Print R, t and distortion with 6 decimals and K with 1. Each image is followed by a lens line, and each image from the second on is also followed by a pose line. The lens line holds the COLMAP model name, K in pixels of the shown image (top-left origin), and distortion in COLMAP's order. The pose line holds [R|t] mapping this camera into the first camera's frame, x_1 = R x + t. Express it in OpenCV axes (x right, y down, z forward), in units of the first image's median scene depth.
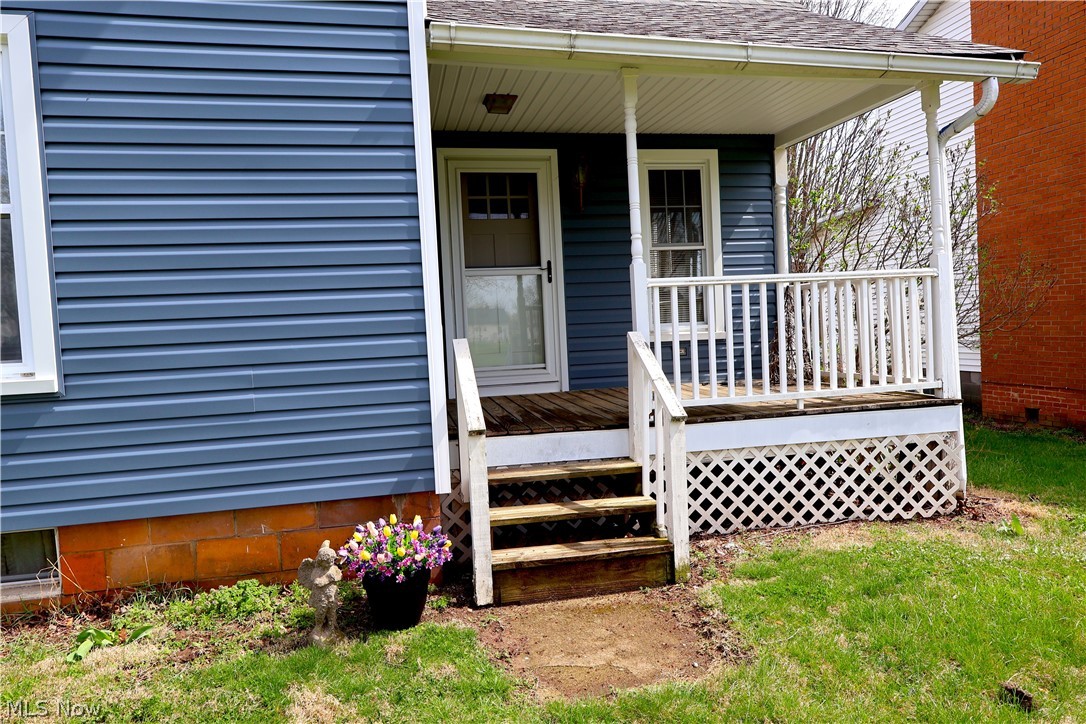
lens RADIAL K [[702.6, 0, 543.9], [0, 702.6, 357.7], [0, 0, 1]] dist [0.003618, -0.003932]
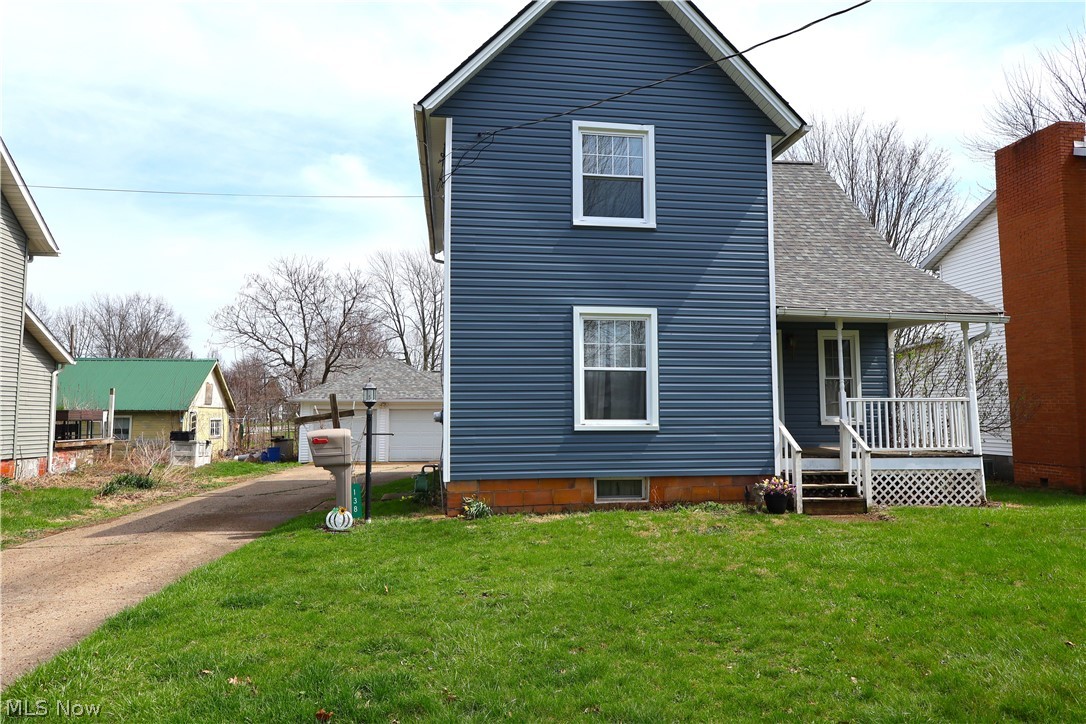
lens RADIAL K [[702.6, 0, 546.4], [0, 702.6, 362.0], [0, 0, 1]] dist [0.003618, -0.003932]
pose [[0.996572, 0.037837, -0.073568, -0.675350], [-0.046013, 0.992549, -0.112820, 0.083802], [0.068751, 0.115819, 0.990888, -1.428295]]
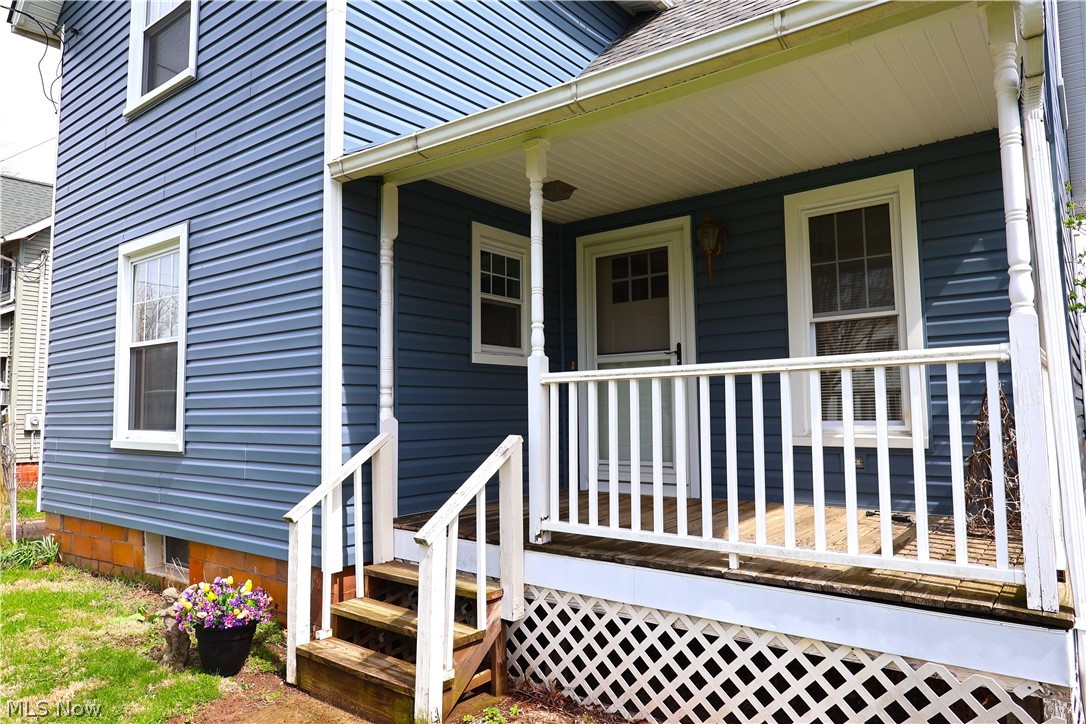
lens RADIAL K [[702.6, 0, 542.1], [0, 702.6, 355.7], [0, 0, 1]] dist [0.003618, -0.003932]
pose [[0.640886, -0.023798, -0.767267, 0.741914], [-0.051483, 0.995936, -0.073894, -0.064952], [0.765908, 0.086859, 0.637056, 0.420359]]
